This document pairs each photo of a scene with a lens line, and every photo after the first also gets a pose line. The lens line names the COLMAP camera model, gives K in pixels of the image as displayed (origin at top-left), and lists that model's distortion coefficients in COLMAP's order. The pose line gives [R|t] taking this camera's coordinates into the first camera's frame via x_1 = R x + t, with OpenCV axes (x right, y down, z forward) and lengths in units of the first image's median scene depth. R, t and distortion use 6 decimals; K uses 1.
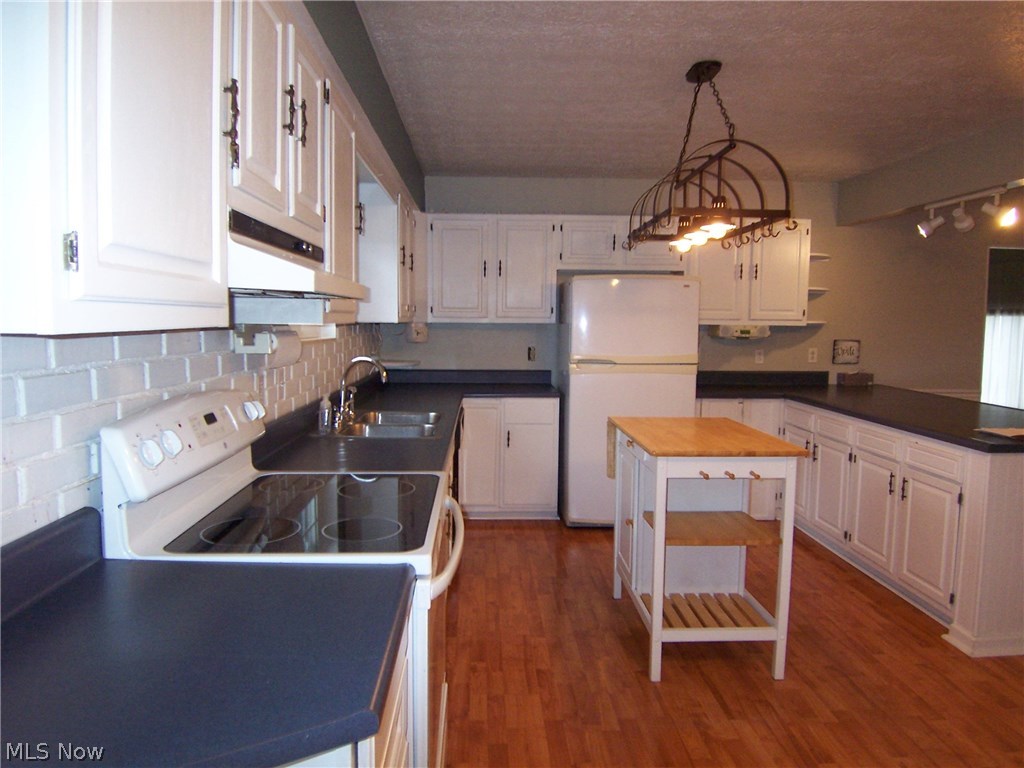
lens RADIAL K [[705.9, 0, 512.0], [0, 705.9, 384.0], [0, 0, 1]] dist [-0.023231, -0.002567]
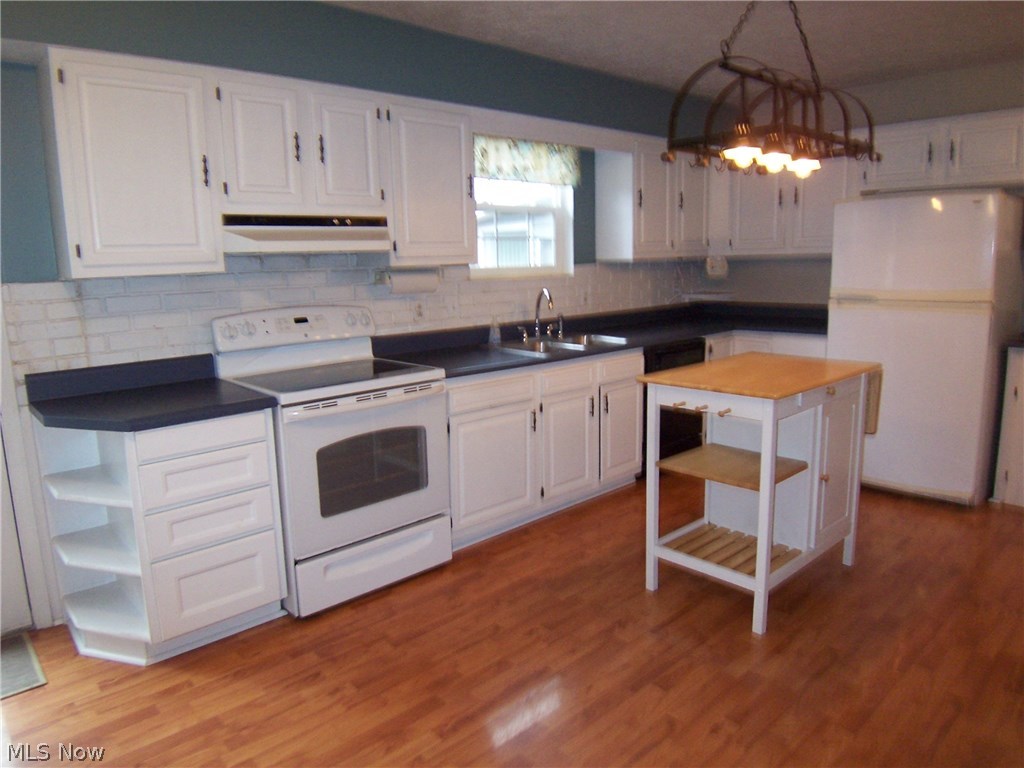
lens RADIAL K [[690.2, 0, 508.8], [0, 690.2, 377.1], [0, 0, 1]] dist [-0.003638, -0.038250]
pose [[0.643360, 0.102262, -0.758703, 0.786188], [-0.037281, 0.994048, 0.102369, -0.005180], [0.764656, -0.037575, 0.643343, 0.149677]]
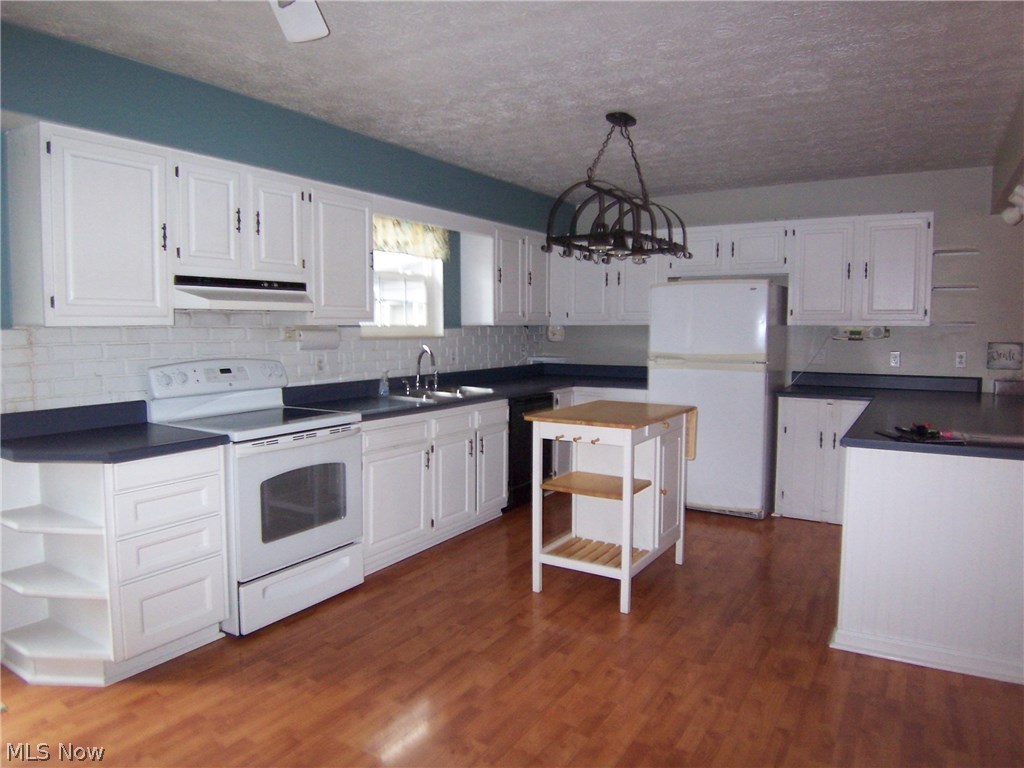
lens RADIAL K [[690.2, 0, 508.8], [0, 690.2, 377.1], [0, 0, 1]] dist [-0.003638, -0.038250]
pose [[0.824815, 0.035121, -0.564311, 0.829804], [-0.045069, 0.998977, -0.003702, 0.022522], [0.563604, 0.028486, 0.825554, -0.113148]]
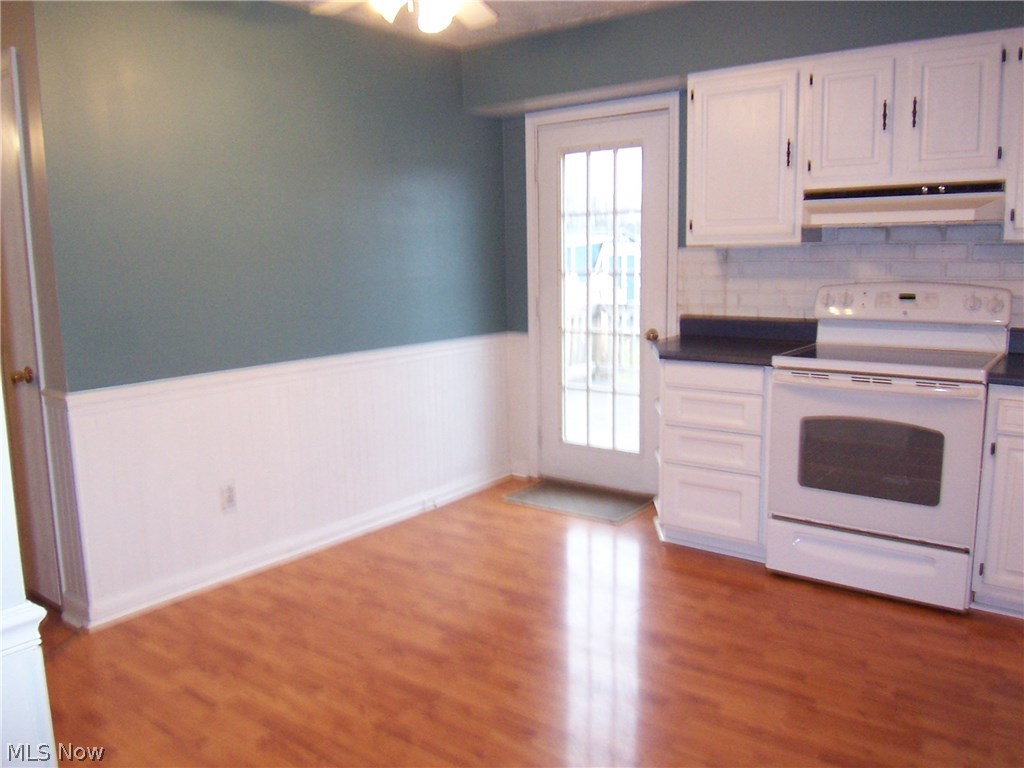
lens RADIAL K [[835.3, 0, 509.6], [0, 835.3, 371.6], [0, 0, 1]] dist [0.000387, -0.050036]
pose [[-0.632277, 0.110622, -0.766804, 1.055435], [-0.062337, 0.979281, 0.192675, -0.062243], [0.772231, 0.169624, -0.612281, 0.918021]]
